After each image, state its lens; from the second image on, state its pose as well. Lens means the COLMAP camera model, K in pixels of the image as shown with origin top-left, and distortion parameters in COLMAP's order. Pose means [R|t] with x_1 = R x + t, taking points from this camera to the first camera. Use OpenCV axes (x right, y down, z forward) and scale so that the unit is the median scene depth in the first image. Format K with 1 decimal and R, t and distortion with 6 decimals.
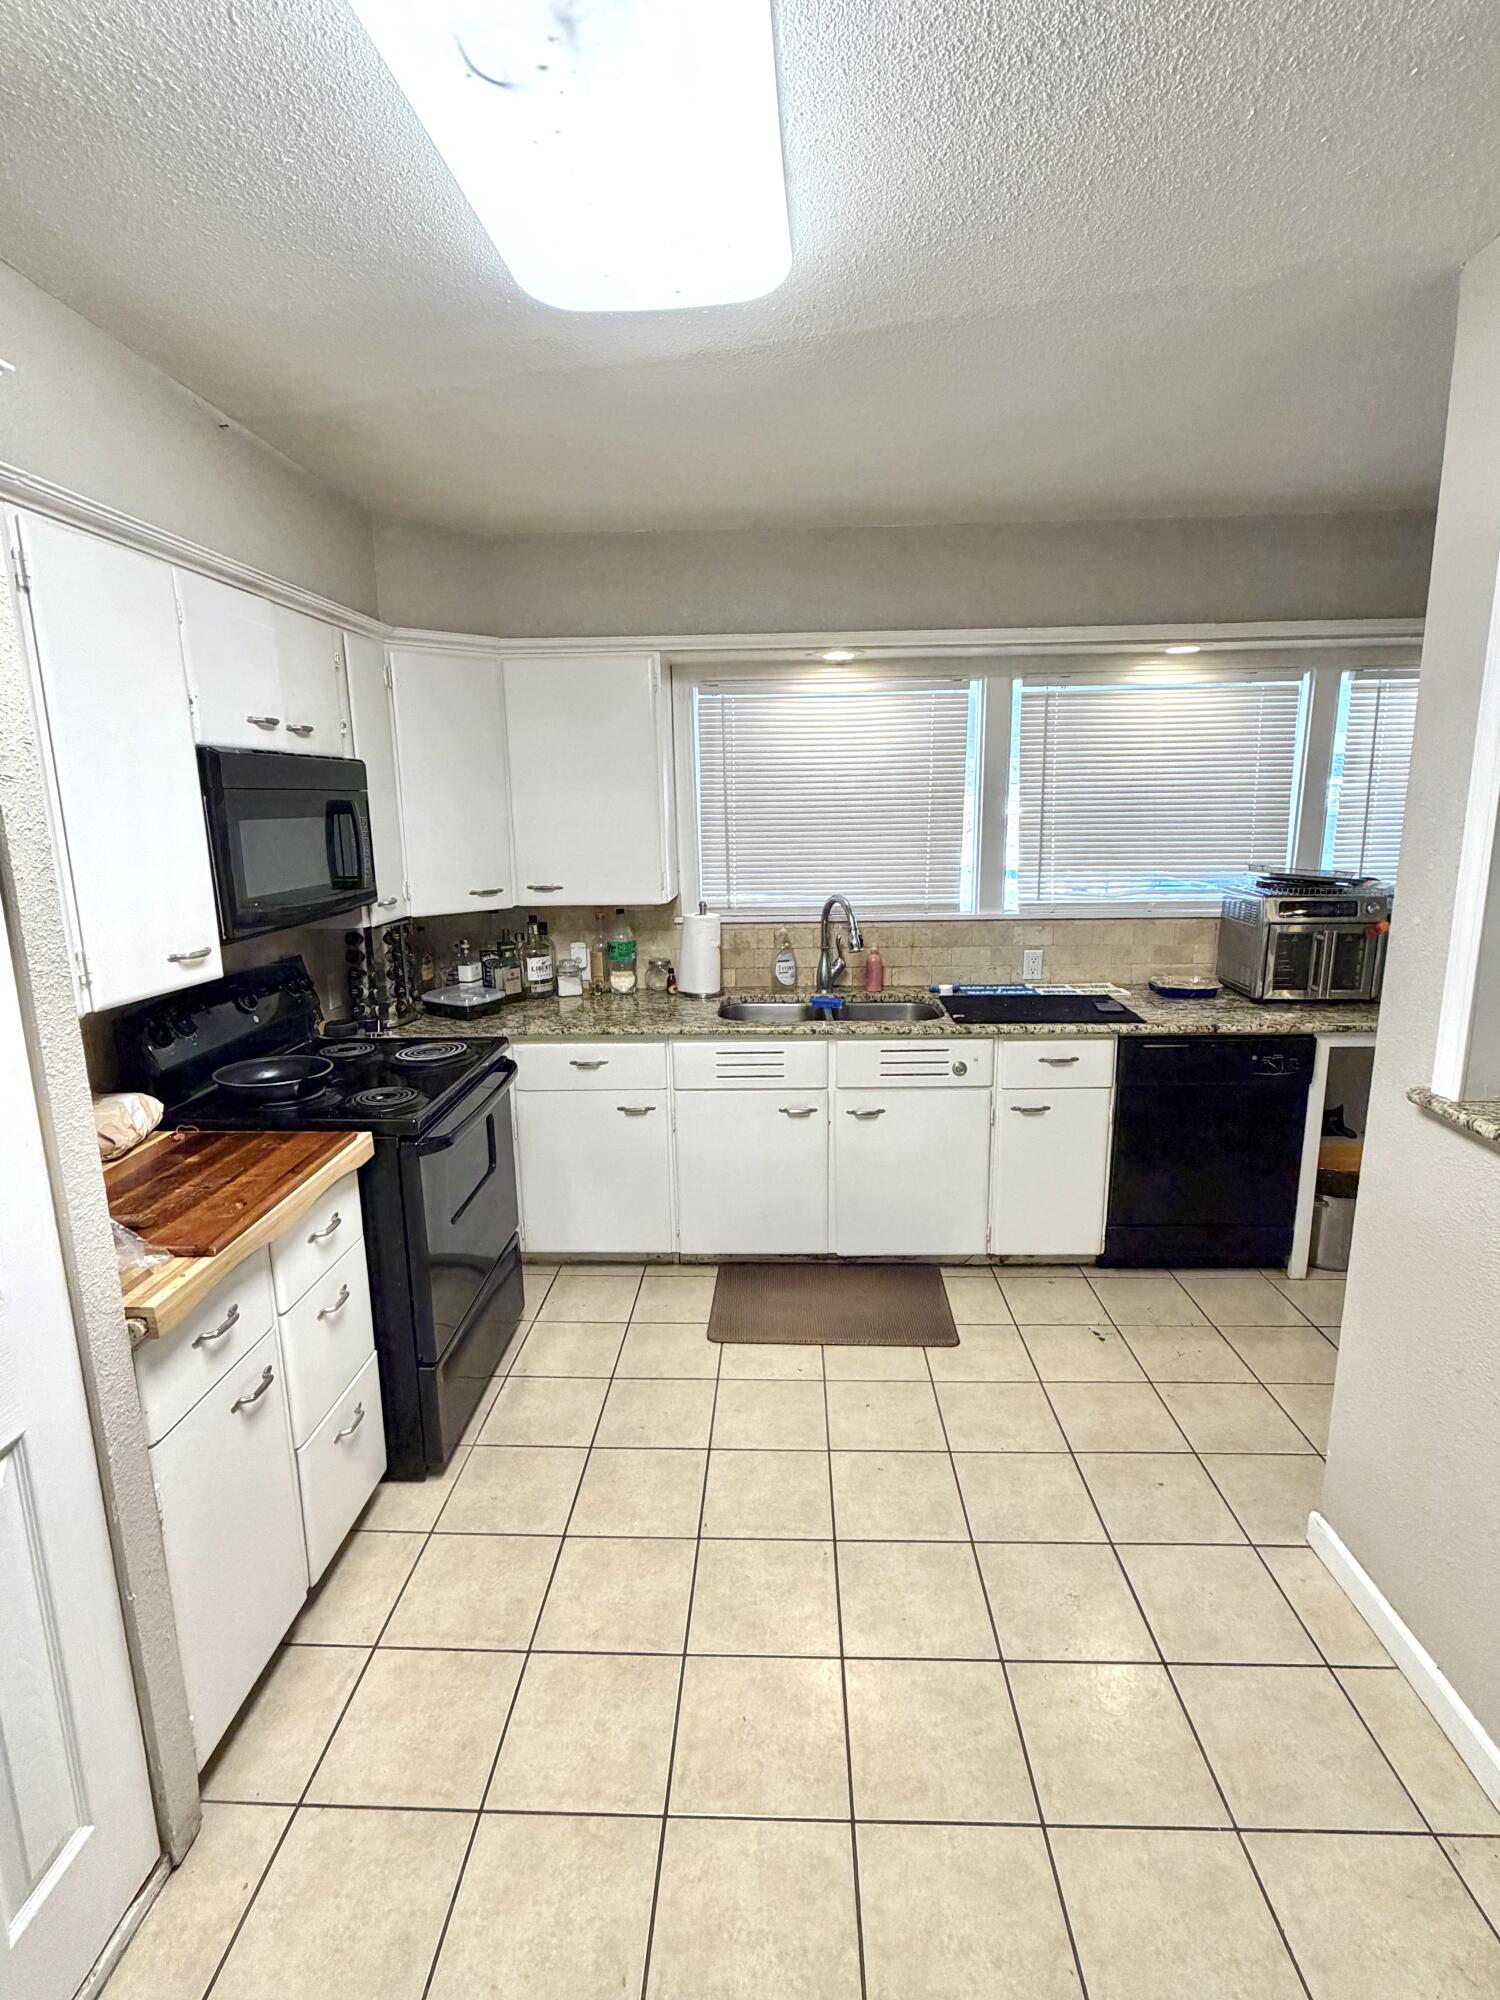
lens RADIAL K [[1003.7, 0, 753.4], [0, 1003.7, 1006.1], [0, 0, 1]] dist [0.023881, 0.000147]
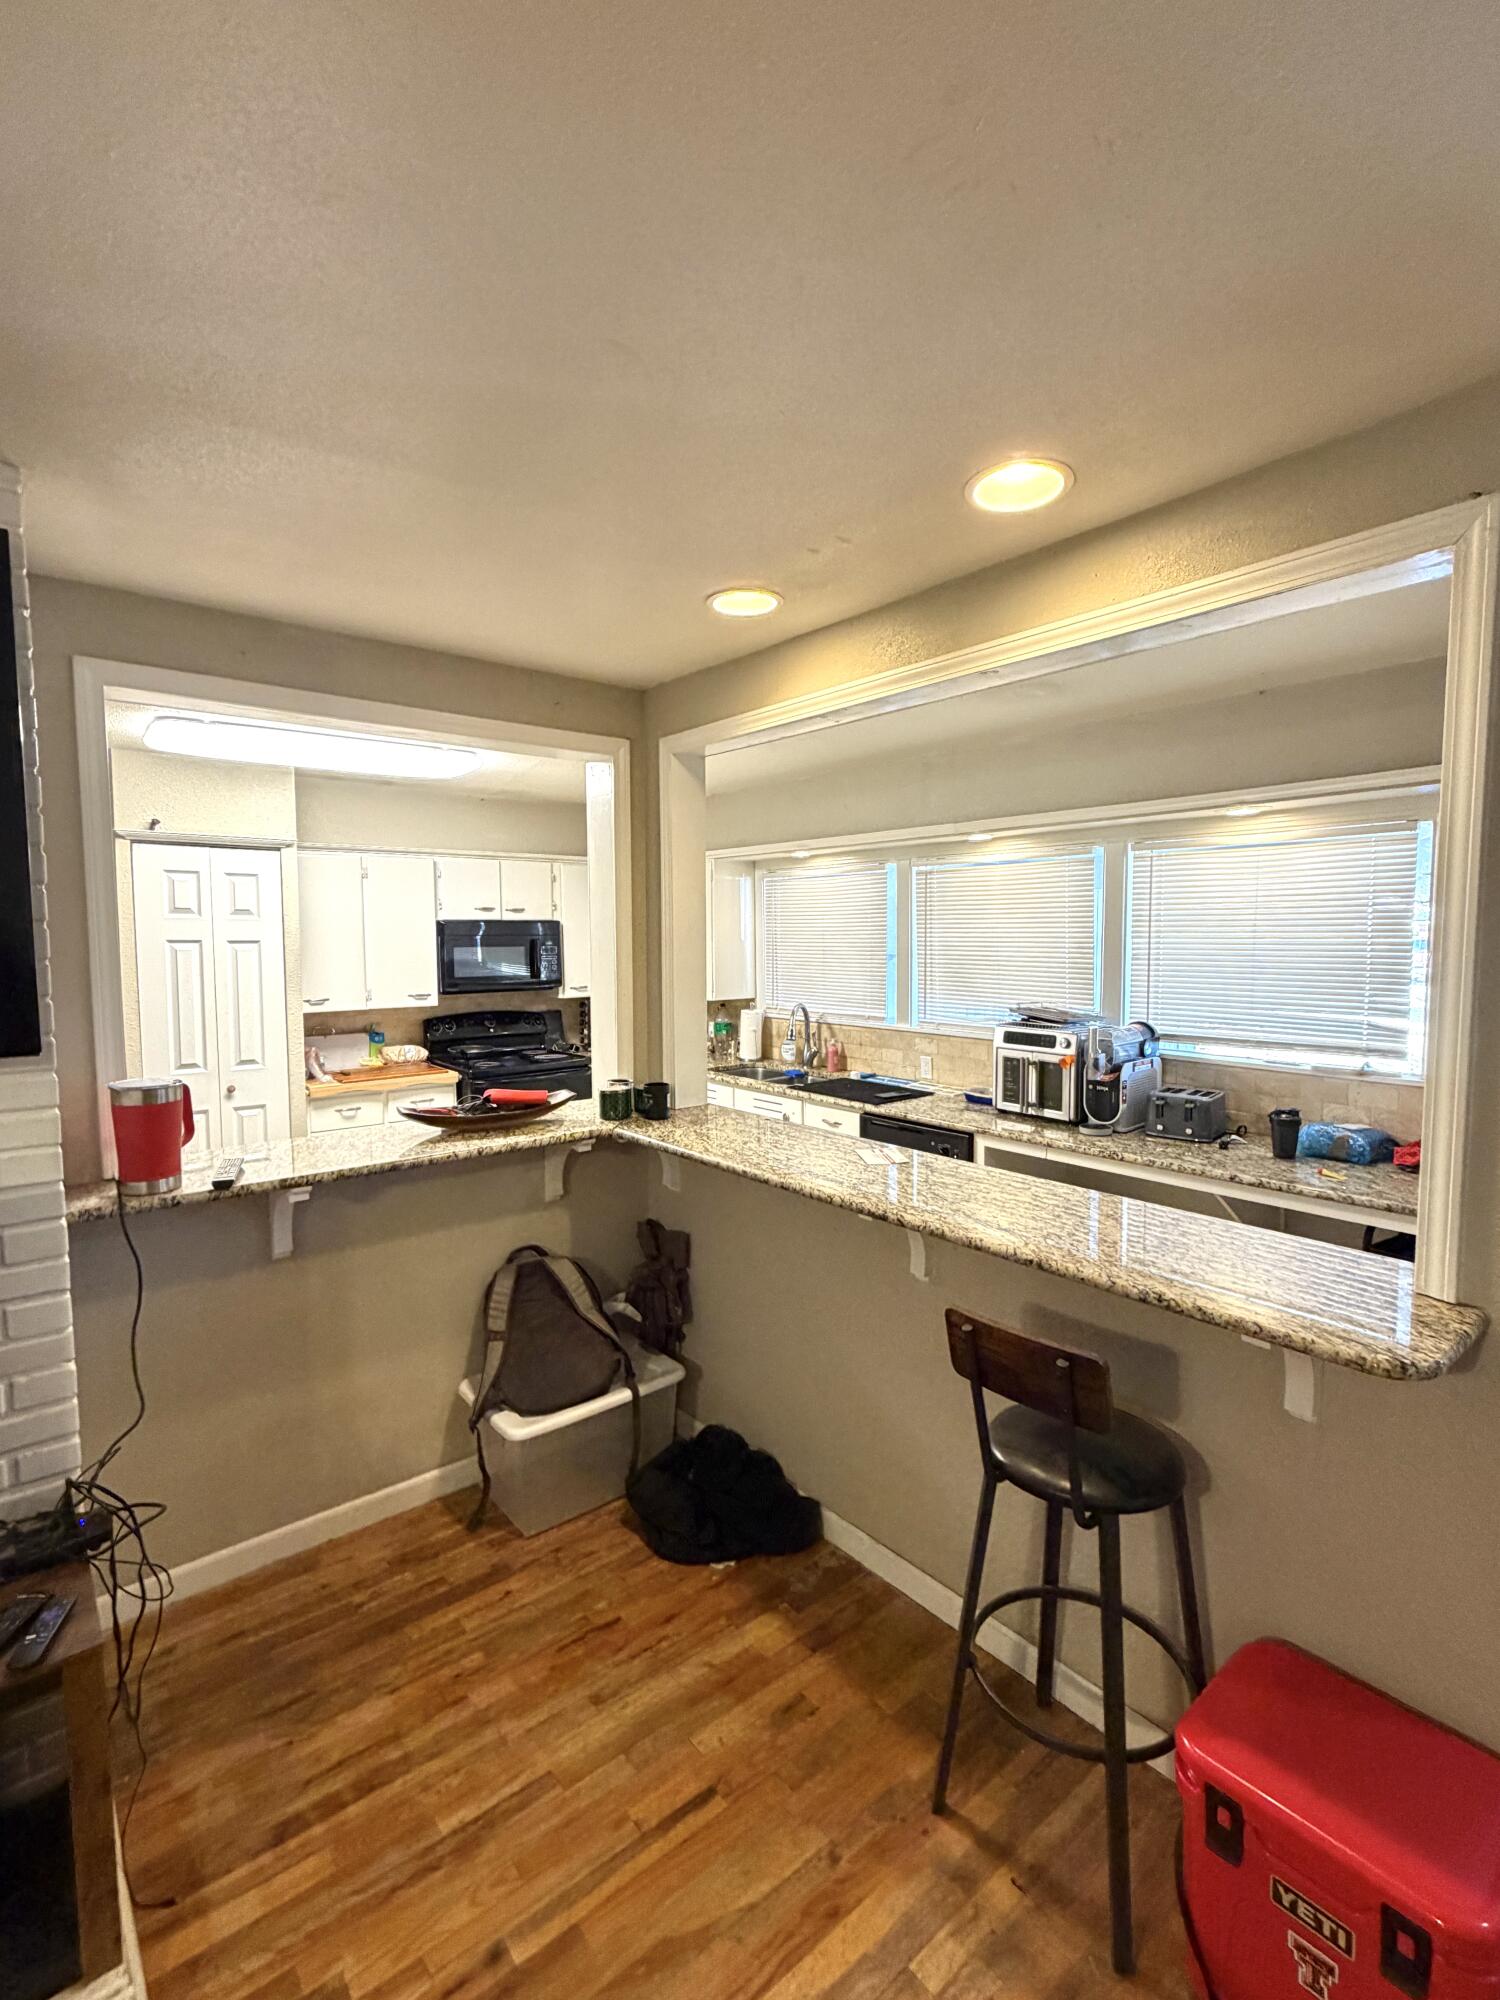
lens RADIAL K [[921.1, 0, 750.9], [0, 921.1, 998.9], [0, 0, 1]] dist [-0.002257, -0.000045]
pose [[0.653417, 0.063779, -0.754307, 1.094382], [-0.163294, 0.984860, -0.058180, -0.023116], [0.739176, 0.161189, 0.653939, 0.021636]]
